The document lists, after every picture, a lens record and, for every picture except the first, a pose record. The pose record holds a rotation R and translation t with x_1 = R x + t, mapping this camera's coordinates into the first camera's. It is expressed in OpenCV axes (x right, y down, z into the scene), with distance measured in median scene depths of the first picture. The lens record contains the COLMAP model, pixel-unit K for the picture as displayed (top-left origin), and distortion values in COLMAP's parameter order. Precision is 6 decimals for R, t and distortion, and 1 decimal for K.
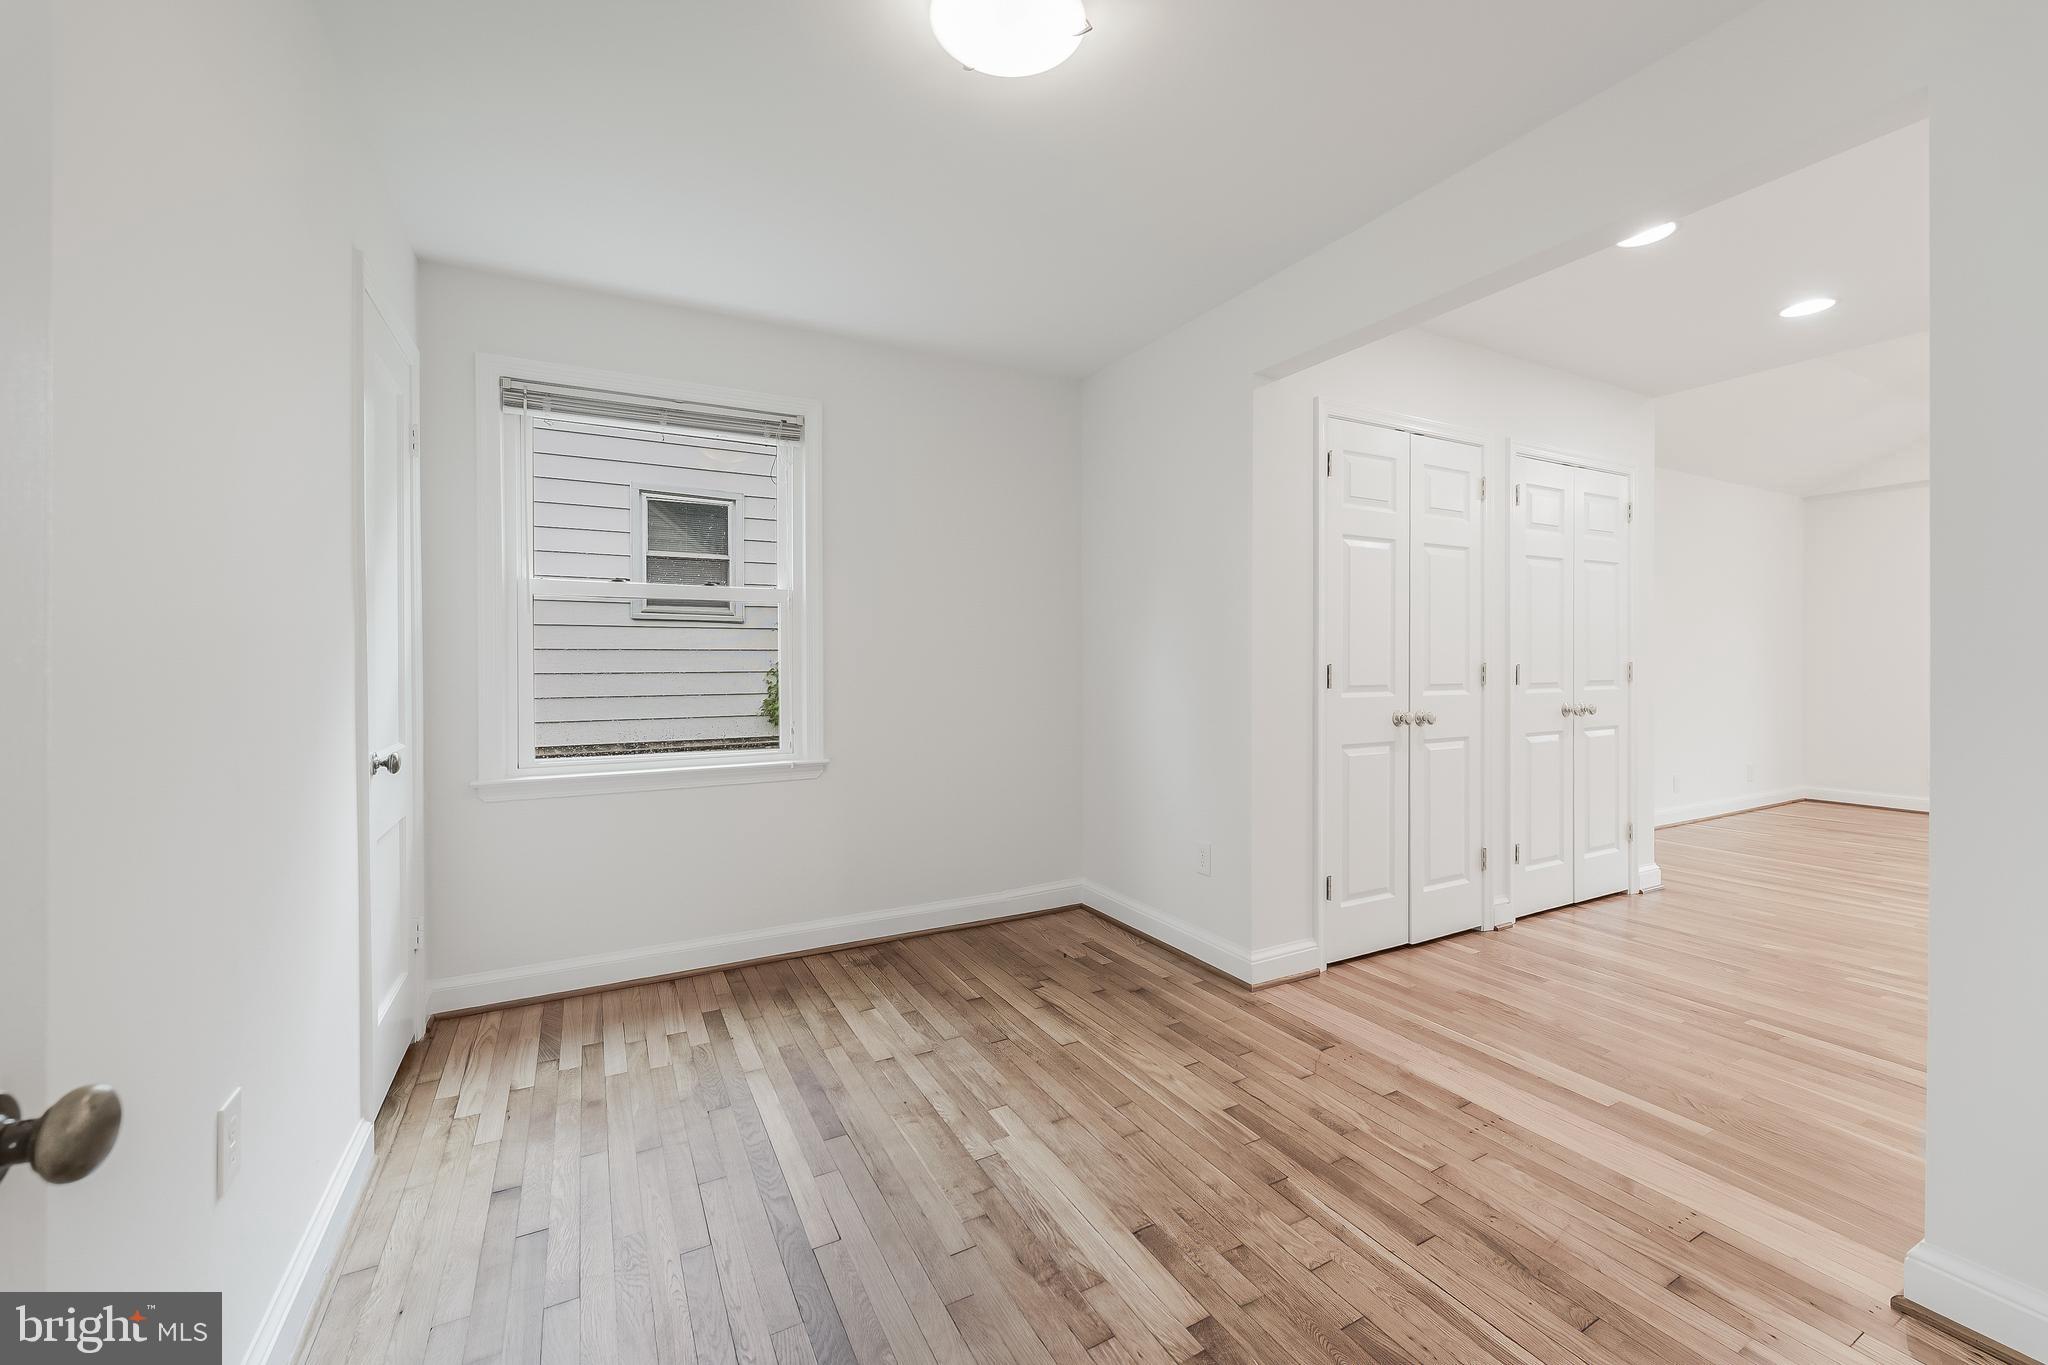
lens RADIAL K [[833.4, 0, 1030.0], [0, 833.4, 664.4], [0, 0, 1]] dist [-0.004830, 0.000618]
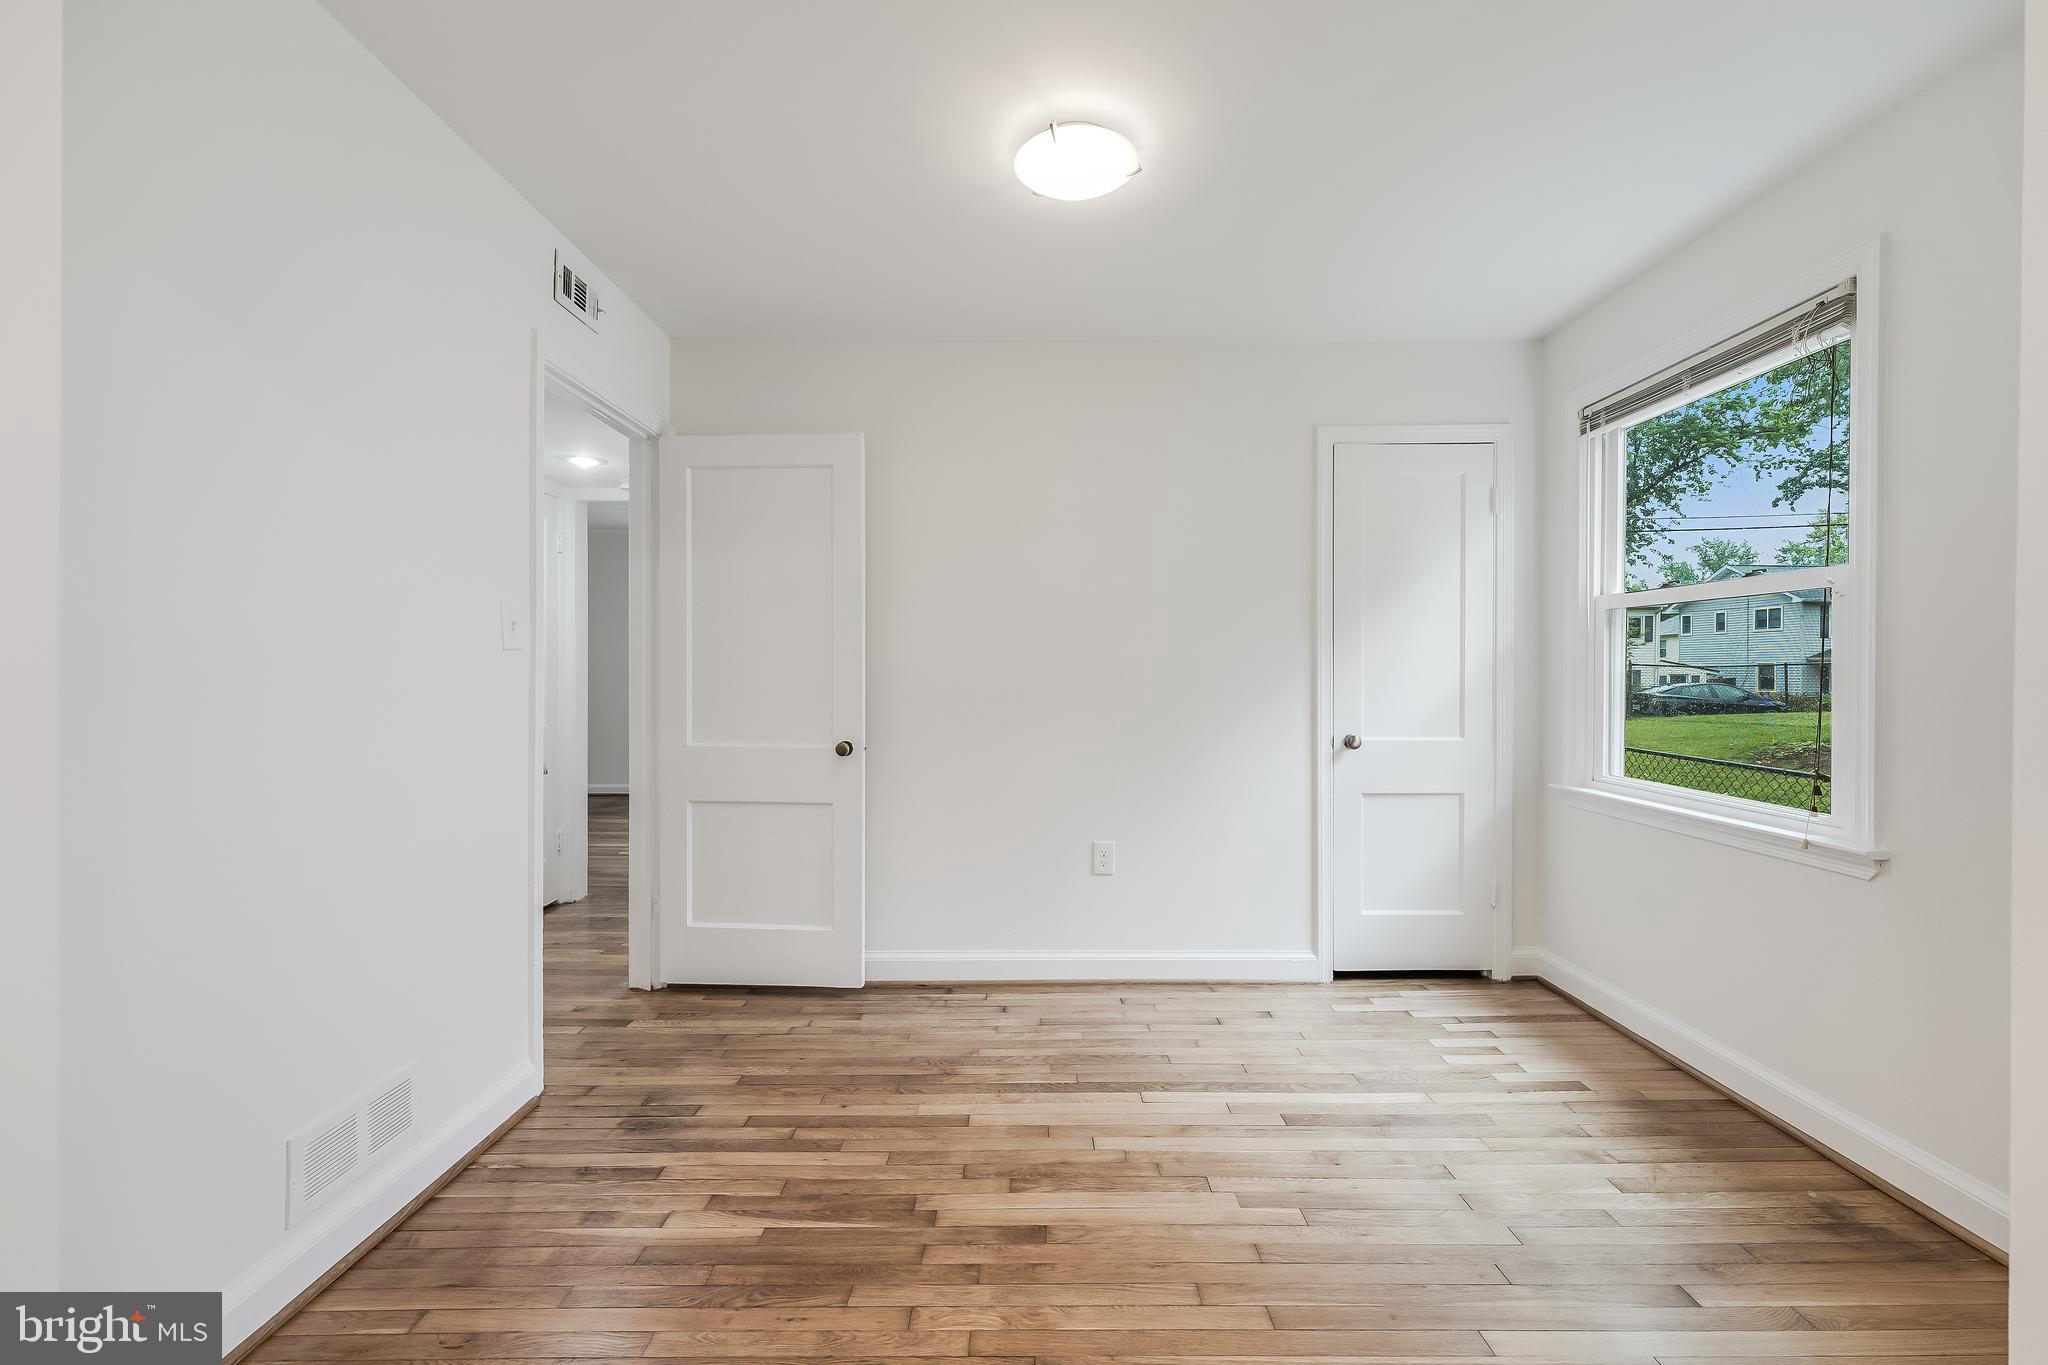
lens RADIAL K [[833.4, 0, 1031.8], [0, 833.4, 673.8], [0, 0, 1]] dist [-0.004830, 0.000618]
pose [[-0.475697, 0.008676, -0.879566, 0.700837], [-0.003239, 0.999927, 0.011615, -0.019069], [0.879603, 0.008375, -0.475634, 0.983429]]
